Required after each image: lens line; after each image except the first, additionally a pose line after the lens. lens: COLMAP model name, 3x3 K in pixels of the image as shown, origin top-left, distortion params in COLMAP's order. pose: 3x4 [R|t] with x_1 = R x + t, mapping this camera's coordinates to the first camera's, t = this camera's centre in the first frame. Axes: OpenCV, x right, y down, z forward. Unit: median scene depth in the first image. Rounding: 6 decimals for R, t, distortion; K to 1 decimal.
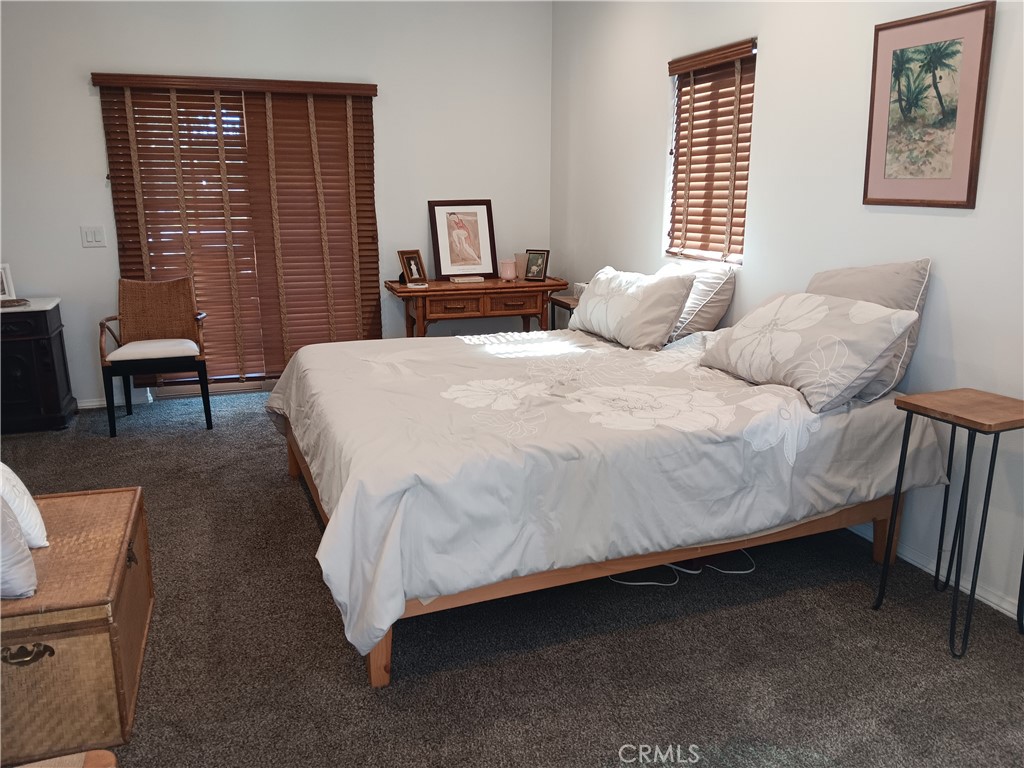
lens RADIAL K [[802.5, 0, 512.0], [0, 802.5, 384.0], [0, 0, 1]] dist [0.003515, 0.000289]
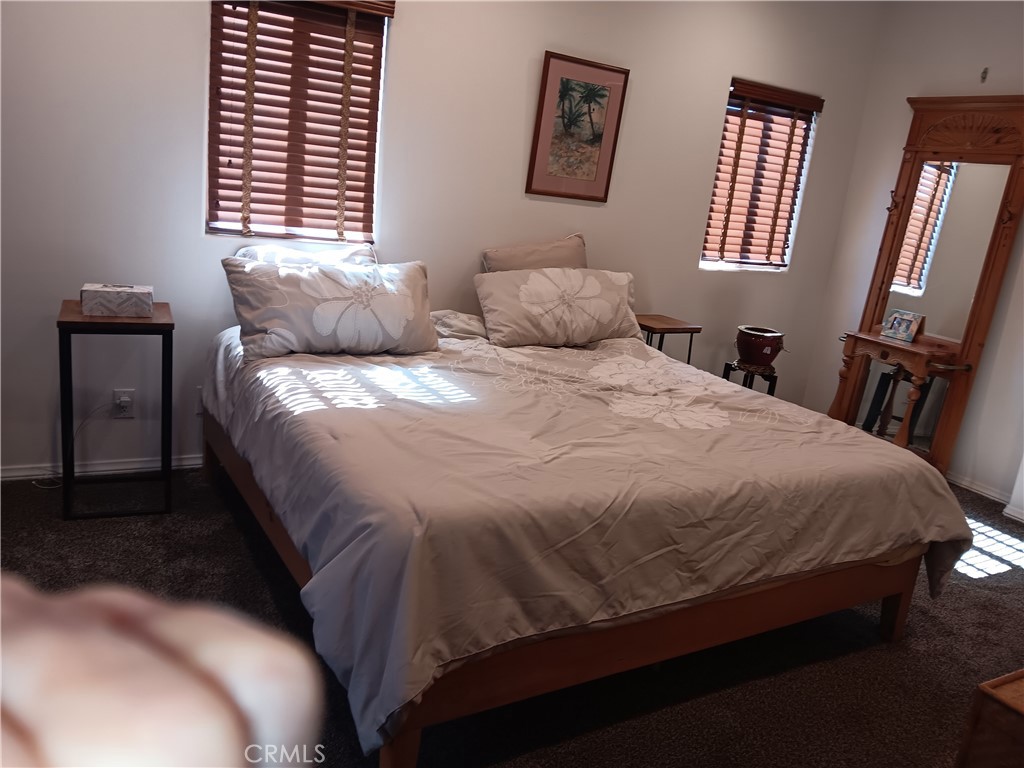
lens RADIAL K [[802.5, 0, 512.0], [0, 802.5, 384.0], [0, 0, 1]] dist [0.003515, 0.000289]
pose [[-0.107514, -0.278129, 0.954508, -0.910993], [0.111416, 0.950654, 0.289556, -0.332598], [-0.987941, 0.137479, -0.071220, 1.257831]]
